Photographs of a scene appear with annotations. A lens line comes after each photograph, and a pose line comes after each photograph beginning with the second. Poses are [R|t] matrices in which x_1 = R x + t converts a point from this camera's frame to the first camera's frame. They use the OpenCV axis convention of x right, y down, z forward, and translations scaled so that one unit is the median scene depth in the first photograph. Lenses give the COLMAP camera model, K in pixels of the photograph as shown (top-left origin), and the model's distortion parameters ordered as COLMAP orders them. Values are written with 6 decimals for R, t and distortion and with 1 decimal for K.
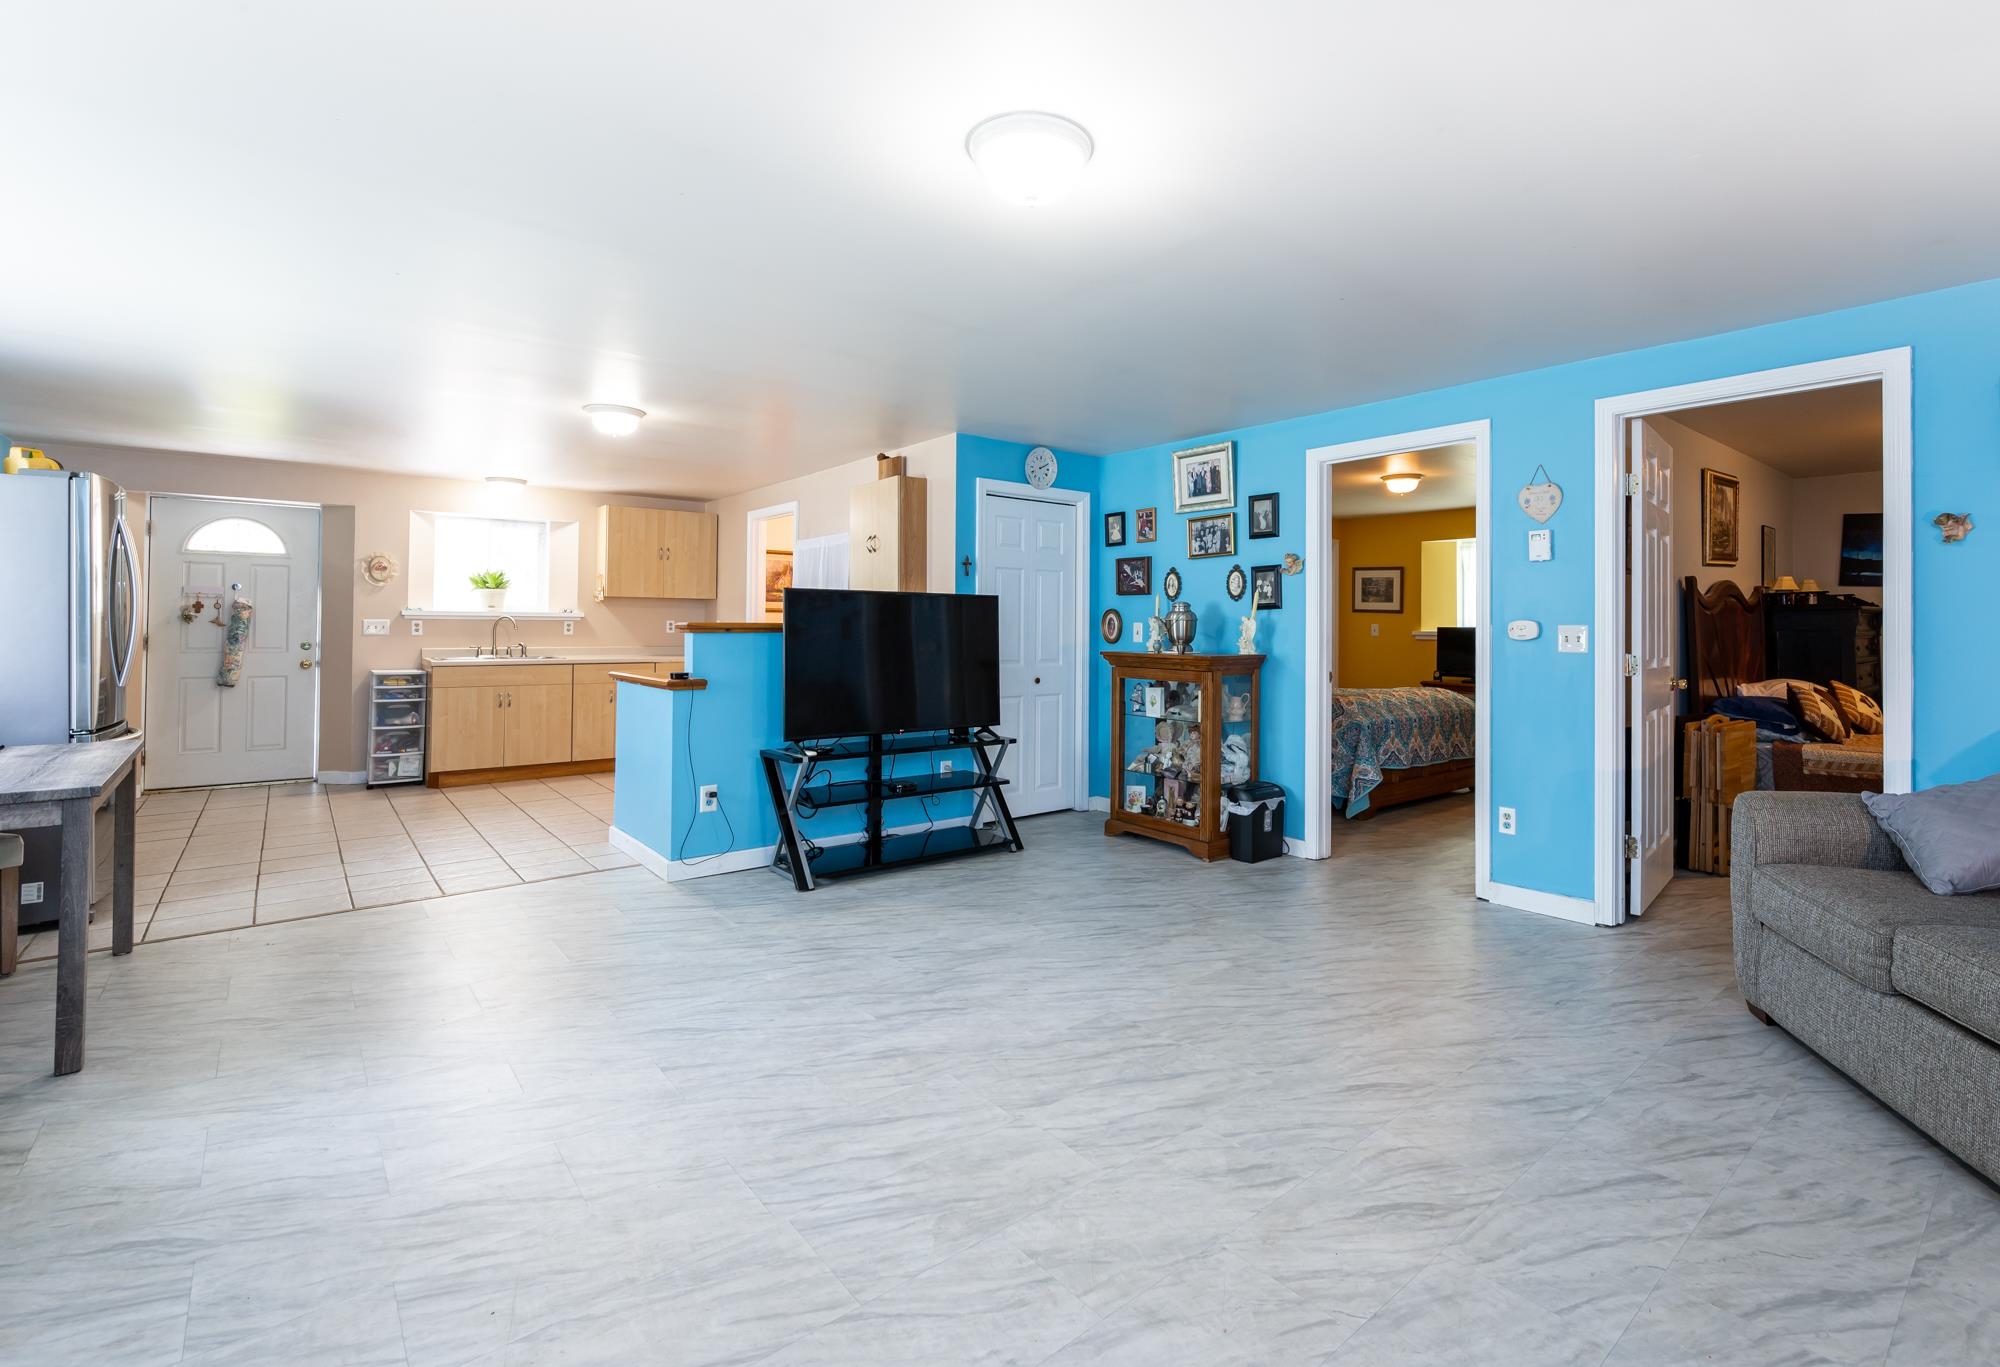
lens RADIAL K [[897.8, 0, 1048.3], [0, 897.8, 615.6], [0, 0, 1]] dist [-0.001417, 0.000105]
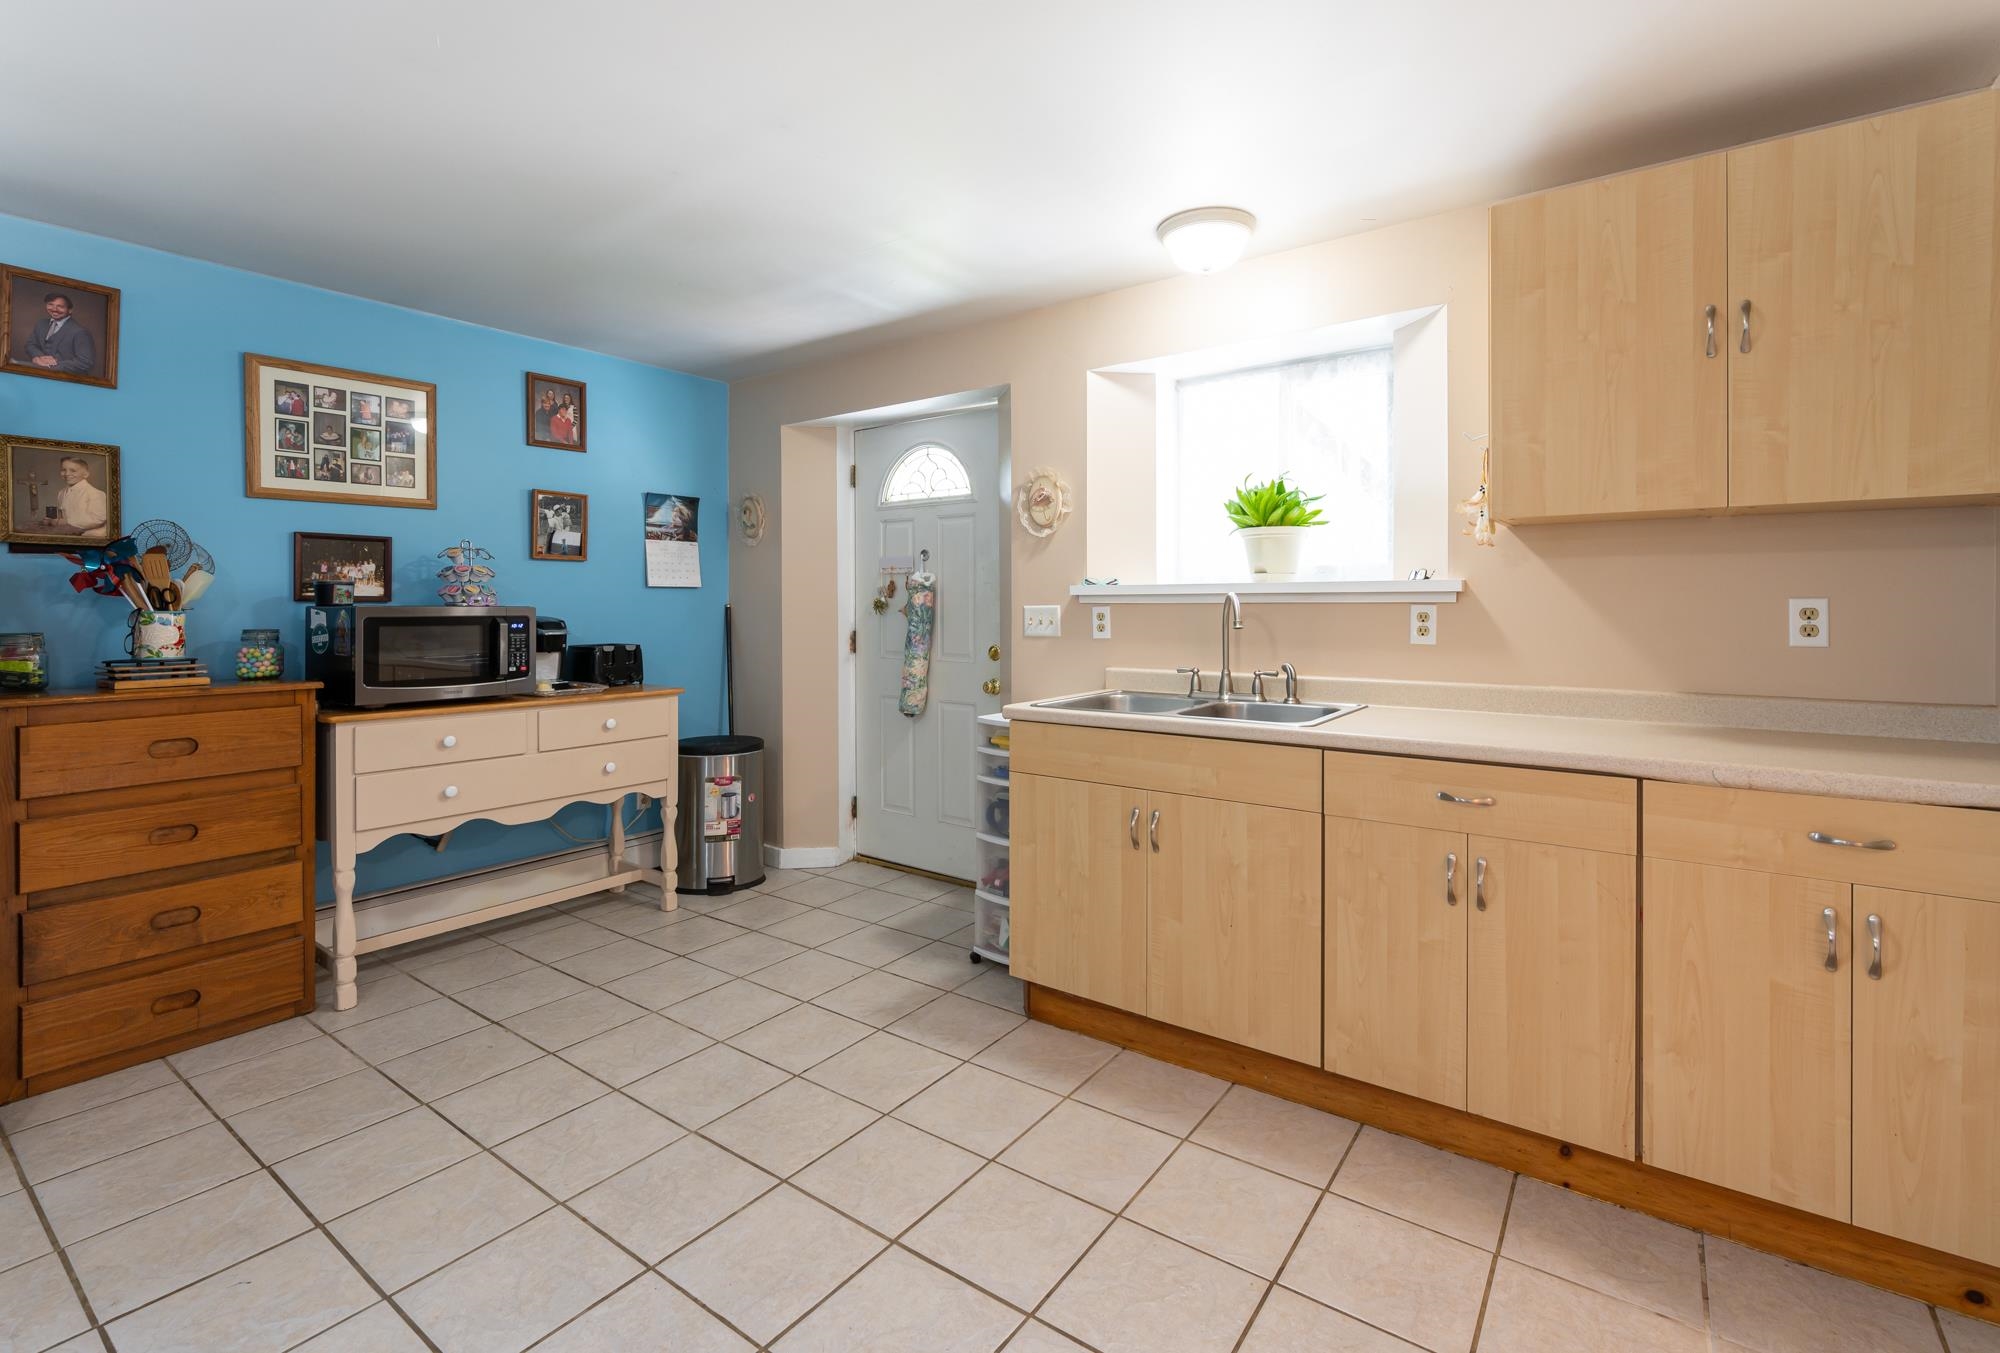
lens RADIAL K [[903.8, 0, 1002.6], [0, 903.8, 609.1], [0, 0, 1]] dist [0.000686, -0.000189]
pose [[0.239117, -0.003562, -0.970984, -0.285965], [0.016337, 0.999866, 0.000355, 0.005971], [0.970853, -0.015948, 0.239143, 0.905243]]
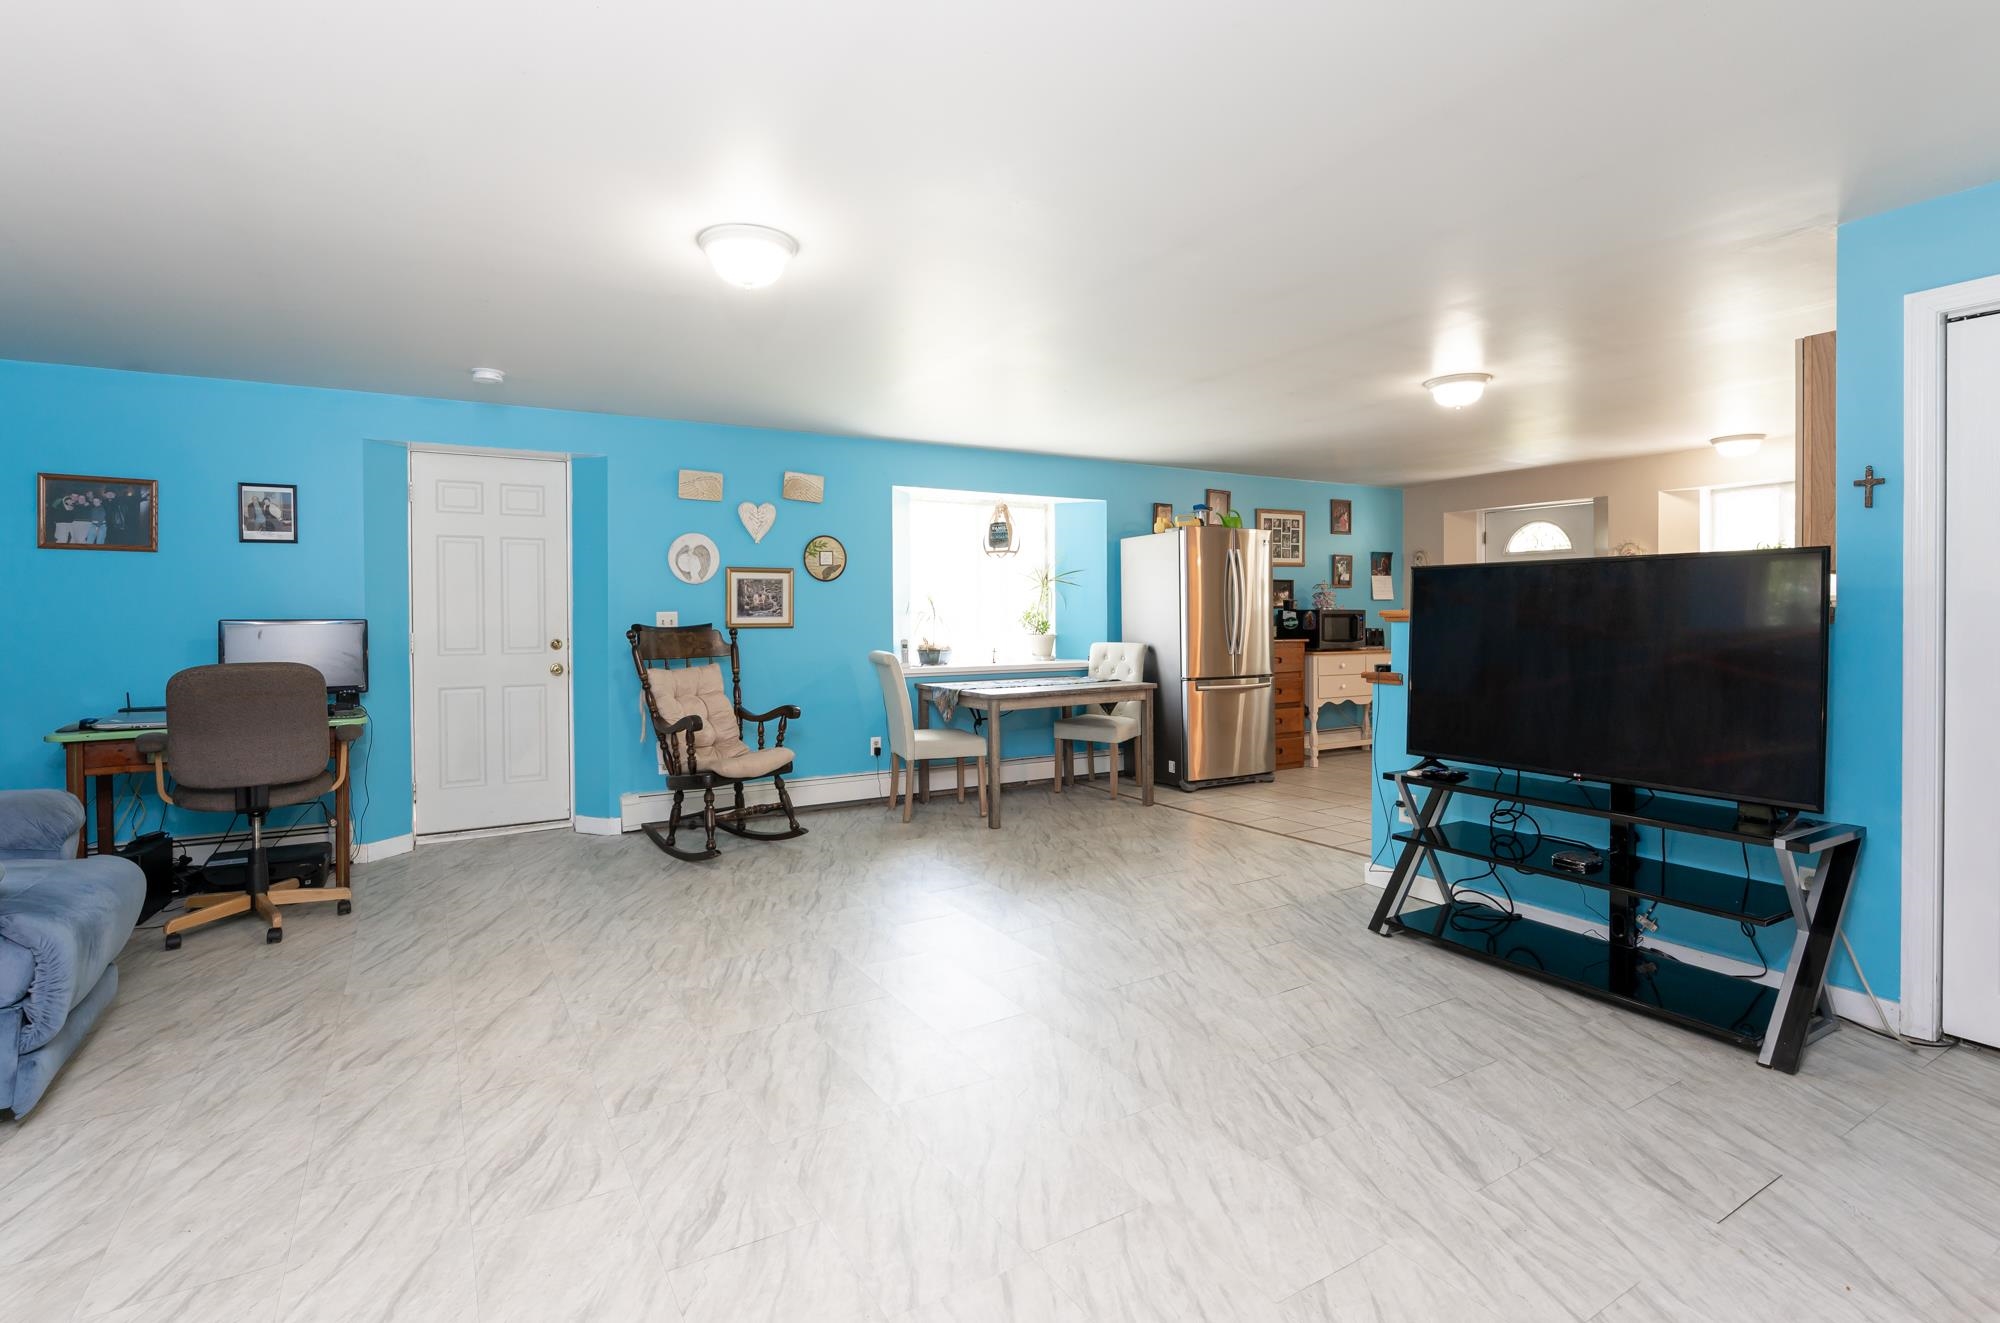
lens RADIAL K [[925.5, 0, 976.1], [0, 925.5, 625.0], [0, 0, 1]] dist [0.002312, 0.000898]
pose [[-0.162392, 0.006077, -0.986708, 0.391951], [0.017975, 0.999833, 0.003199, 0.007364], [0.986563, -0.017217, -0.162474, 0.482000]]
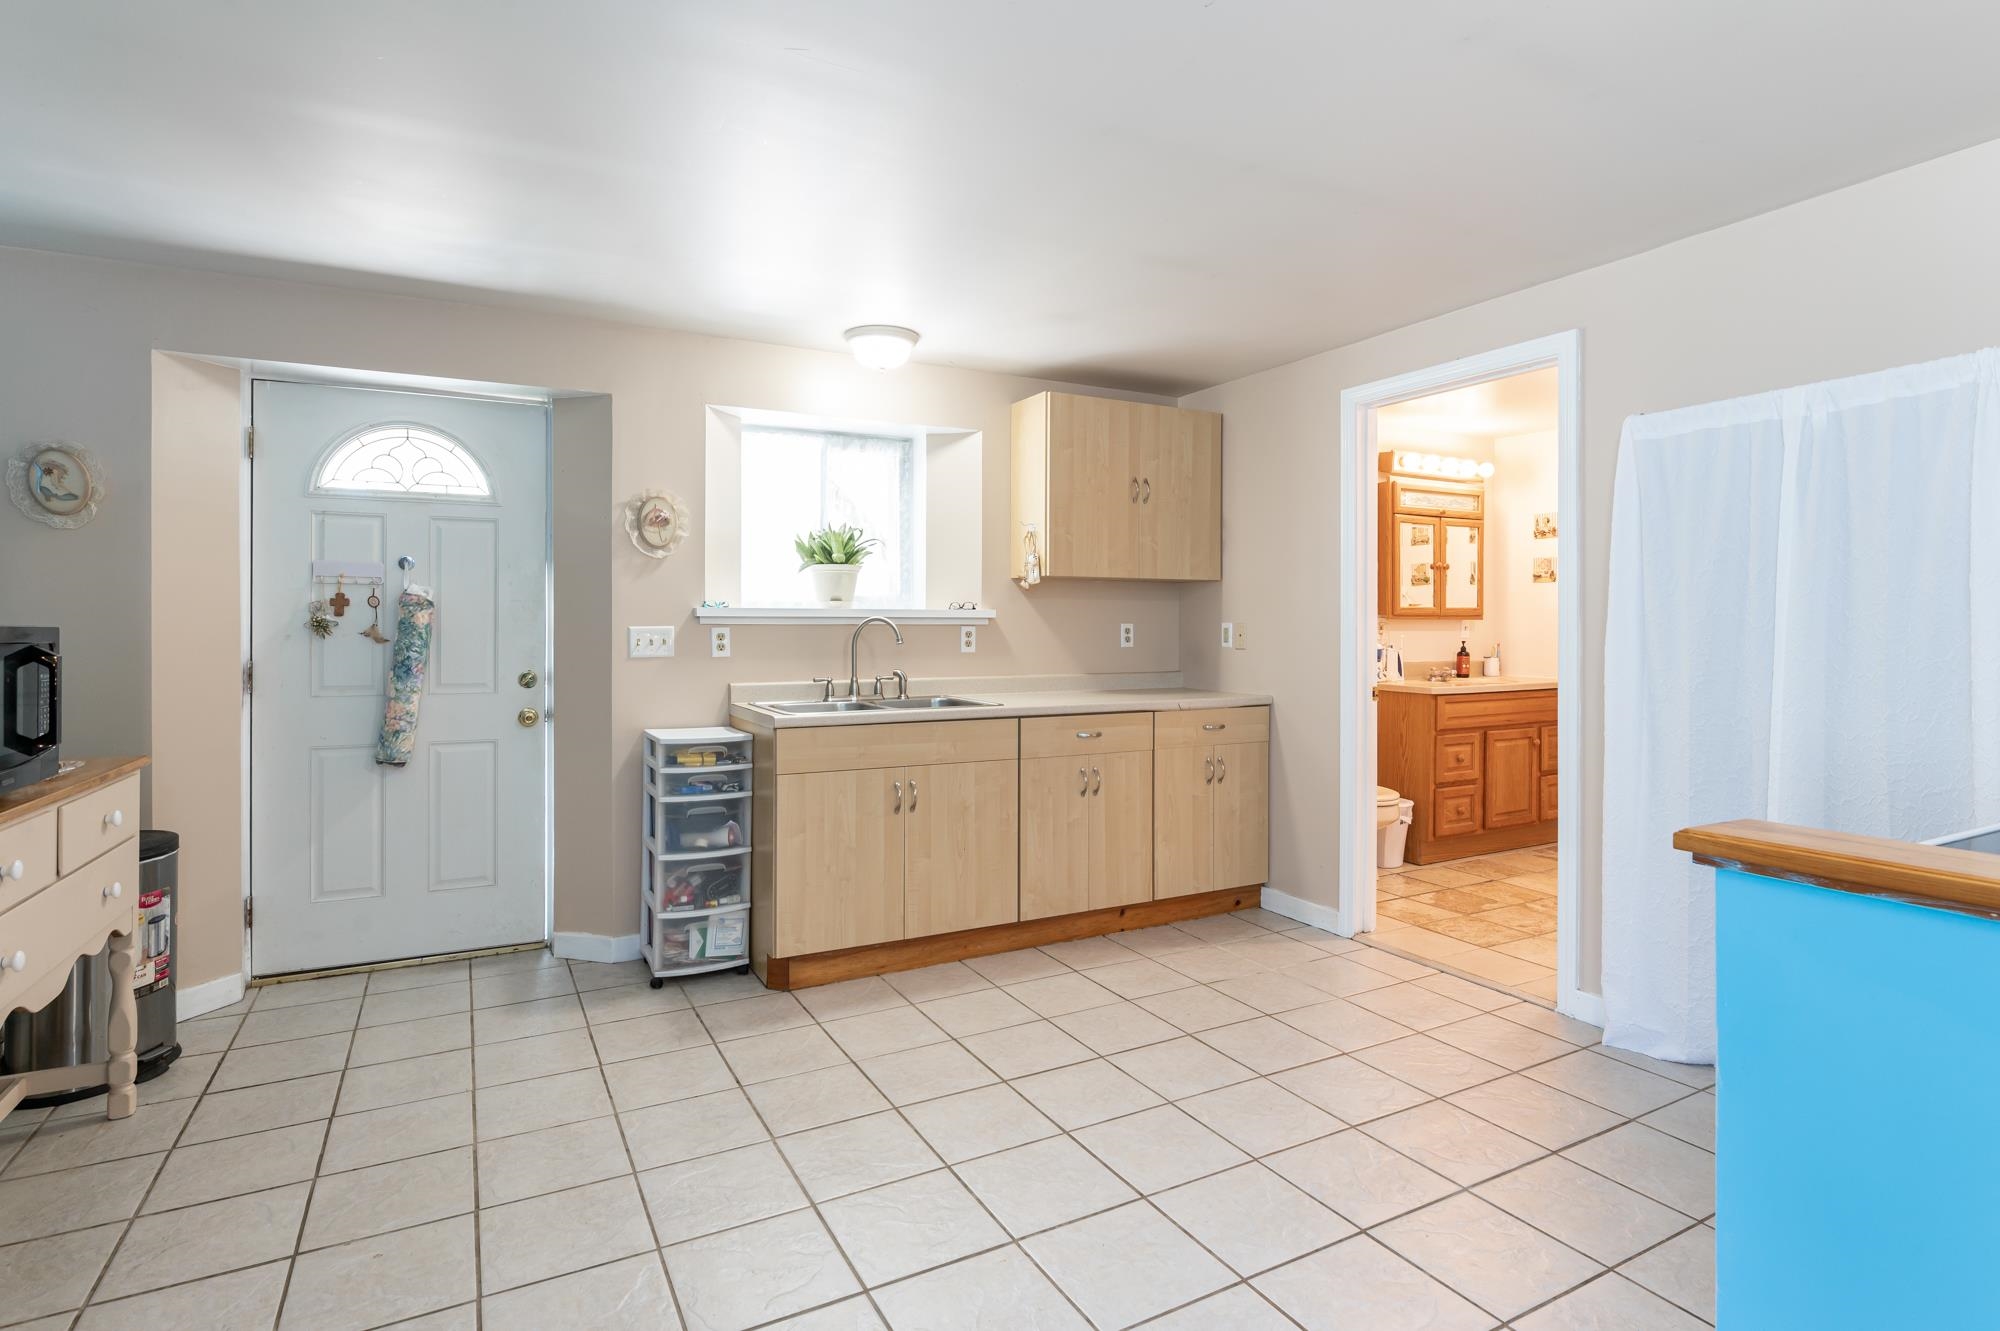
lens RADIAL K [[1008.3, 0, 1003.6], [0, 1008.3, 628.7], [0, 0, 1]] dist [-0.002920, -0.000199]
pose [[0.978394, -0.006803, -0.206639, -0.469684], [0.009739, 0.999866, 0.013194, 0.000165], [0.206522, -0.014921, 0.978328, 0.525466]]
